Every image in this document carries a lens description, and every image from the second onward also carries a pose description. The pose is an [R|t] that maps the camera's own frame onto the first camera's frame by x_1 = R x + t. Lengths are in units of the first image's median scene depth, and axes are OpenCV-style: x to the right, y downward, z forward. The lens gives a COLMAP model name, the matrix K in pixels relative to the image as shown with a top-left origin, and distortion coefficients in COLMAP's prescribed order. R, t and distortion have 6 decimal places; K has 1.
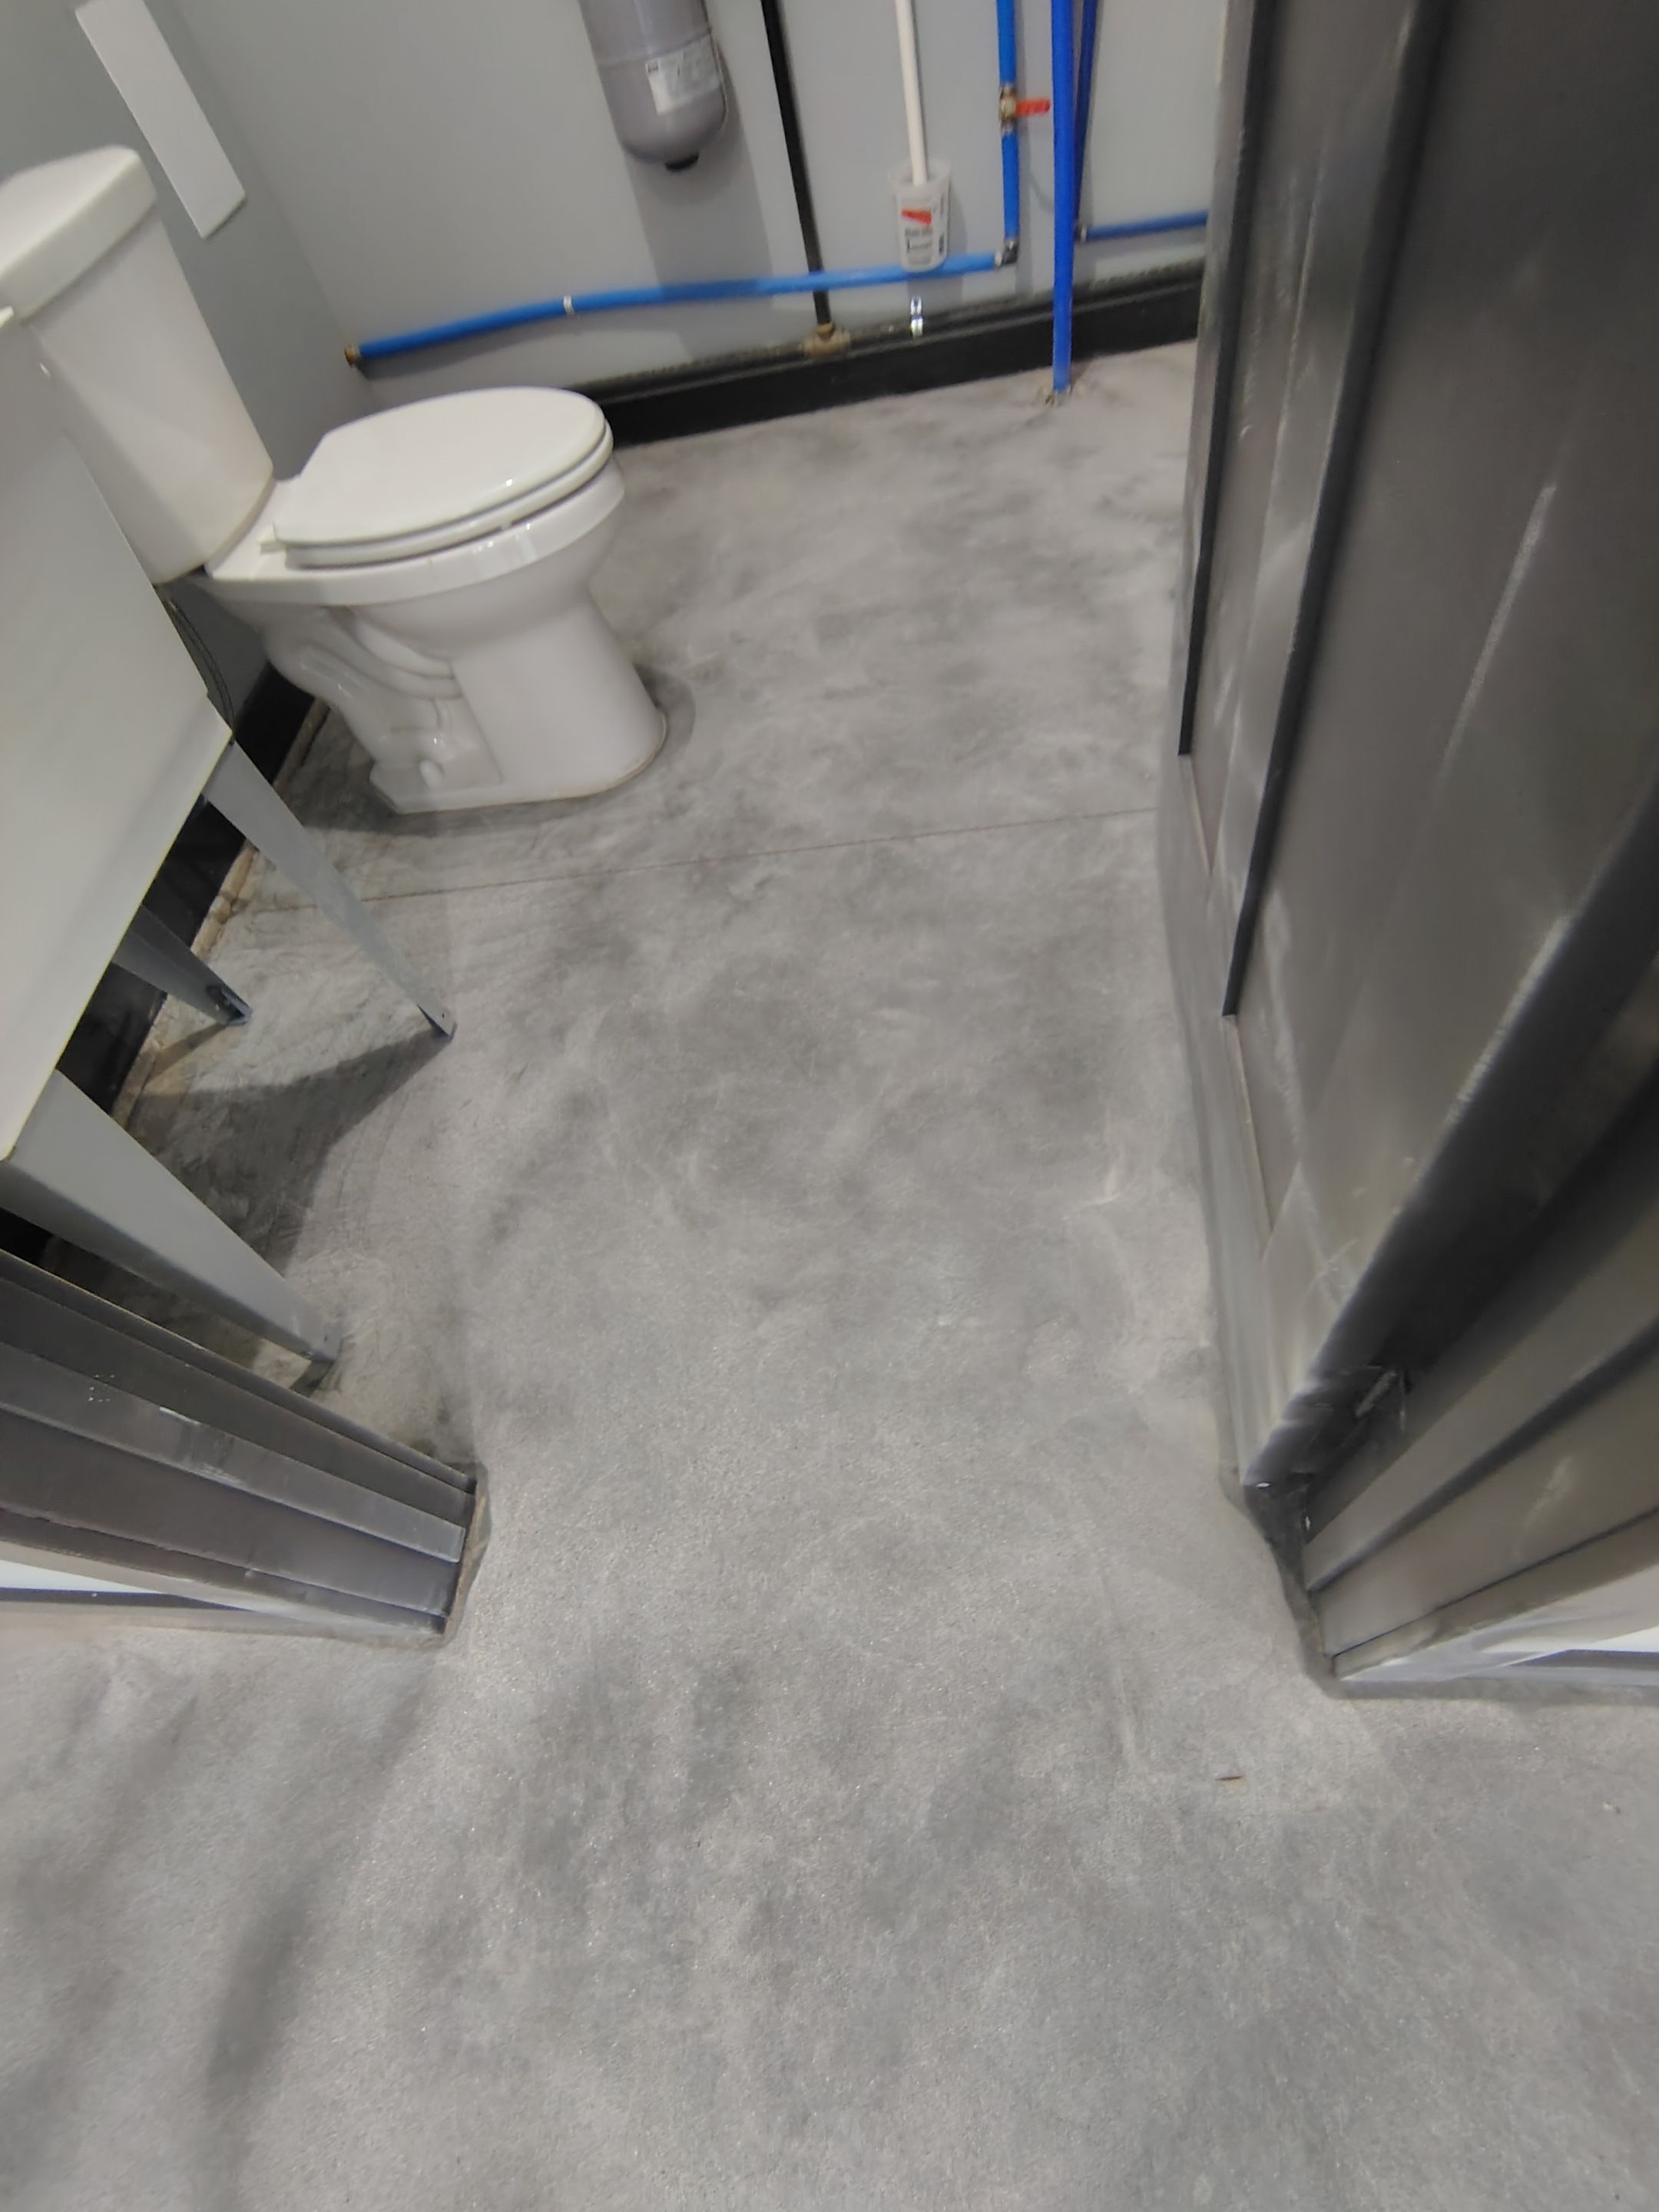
lens RADIAL K [[1025.8, 0, 829.5], [0, 1025.8, 1106.0], [0, 0, 1]] dist [-0.012832, 0.004735]
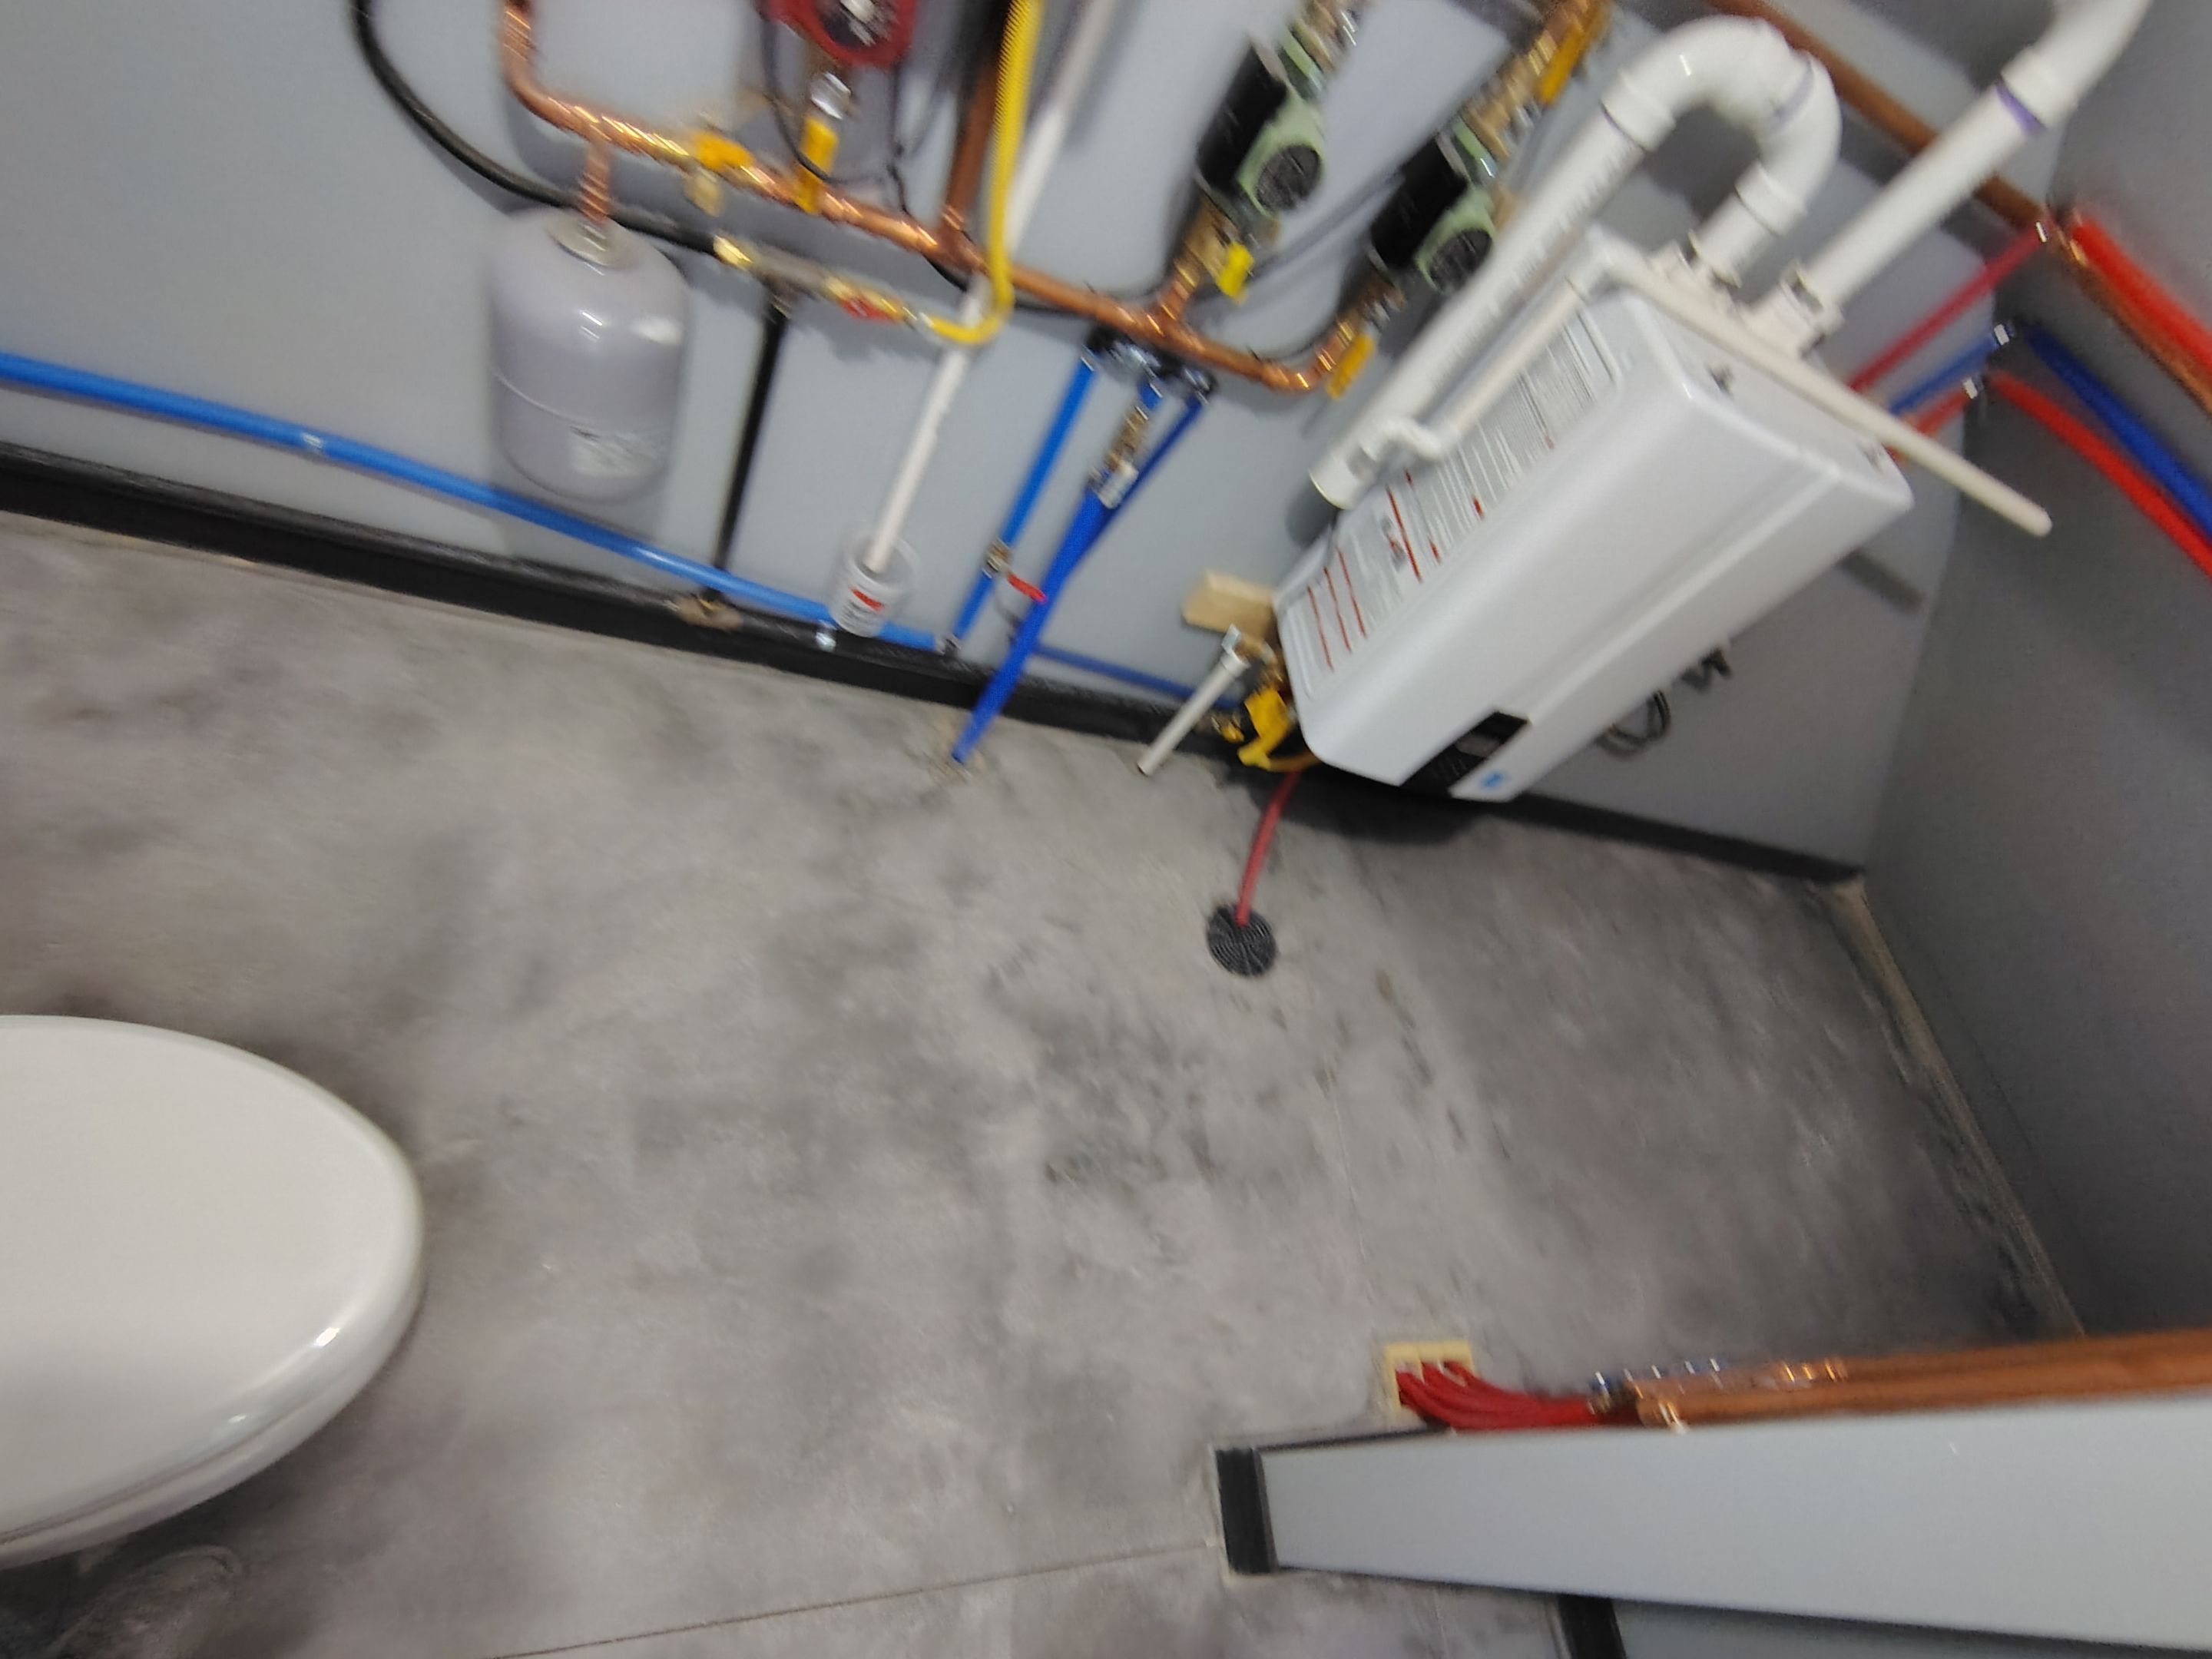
lens RADIAL K [[1025.8, 0, 1101.4], [0, 1025.8, 833.2], [0, 0, 1]] dist [-0.012832, 0.004735]
pose [[0.785526, 0.200425, 0.585473, -0.224679], [-0.208548, 0.976494, -0.054475, -0.704958], [-0.582629, -0.079308, 0.808860, 0.211494]]
